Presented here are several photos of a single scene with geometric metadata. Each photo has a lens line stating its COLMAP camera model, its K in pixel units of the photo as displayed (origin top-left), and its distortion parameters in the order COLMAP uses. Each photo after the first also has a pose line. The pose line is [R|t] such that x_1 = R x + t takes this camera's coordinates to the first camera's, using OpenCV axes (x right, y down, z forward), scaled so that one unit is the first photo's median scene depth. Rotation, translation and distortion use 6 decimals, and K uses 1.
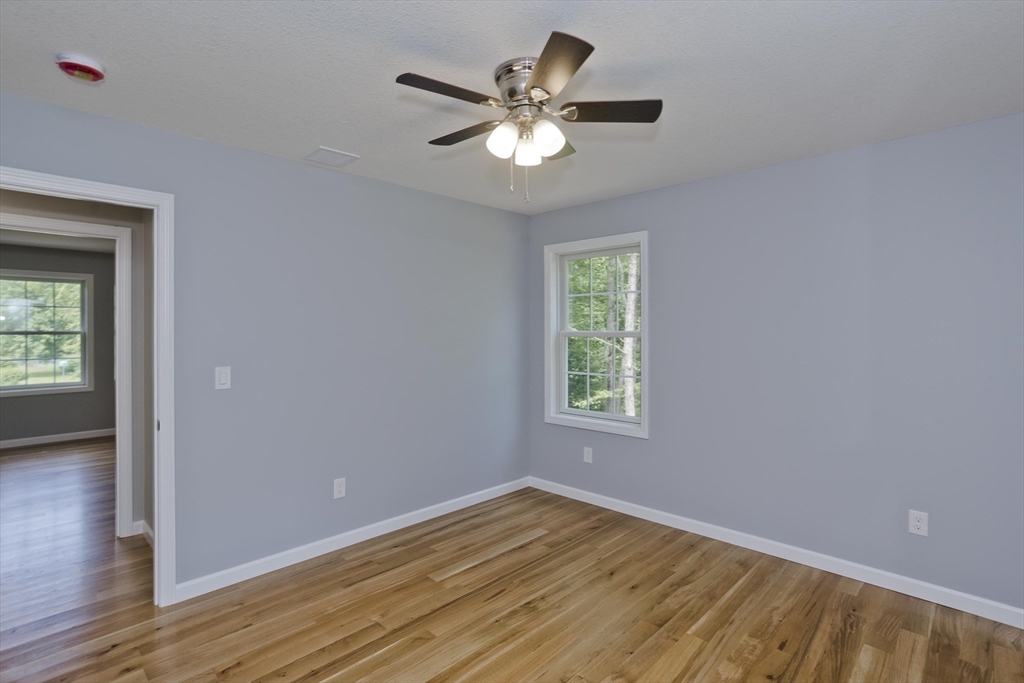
lens RADIAL K [[505.0, 0, 512.8], [0, 505.0, 334.0], [0, 0, 1]] dist [-0.042931, 0.026299]
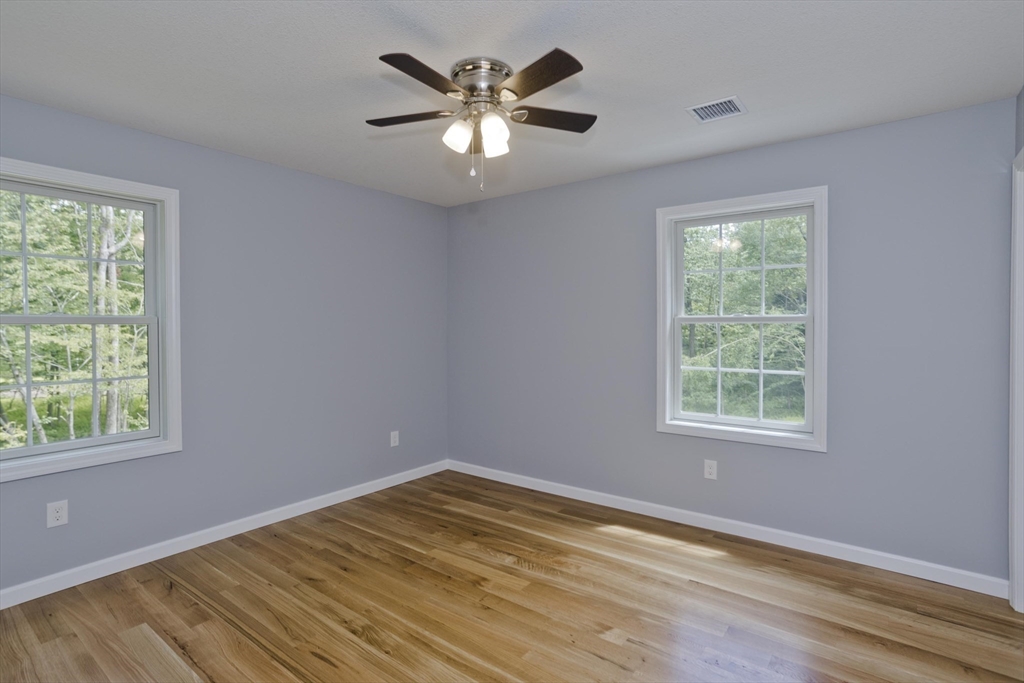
lens RADIAL K [[505.0, 0, 512.8], [0, 505.0, 334.0], [0, 0, 1]] dist [-0.042931, 0.026299]
pose [[-0.115413, -0.012377, 0.993240, -0.763452], [0.012768, 0.999821, 0.013942, 0.034655], [-0.993236, 0.014291, -0.115235, 0.776098]]
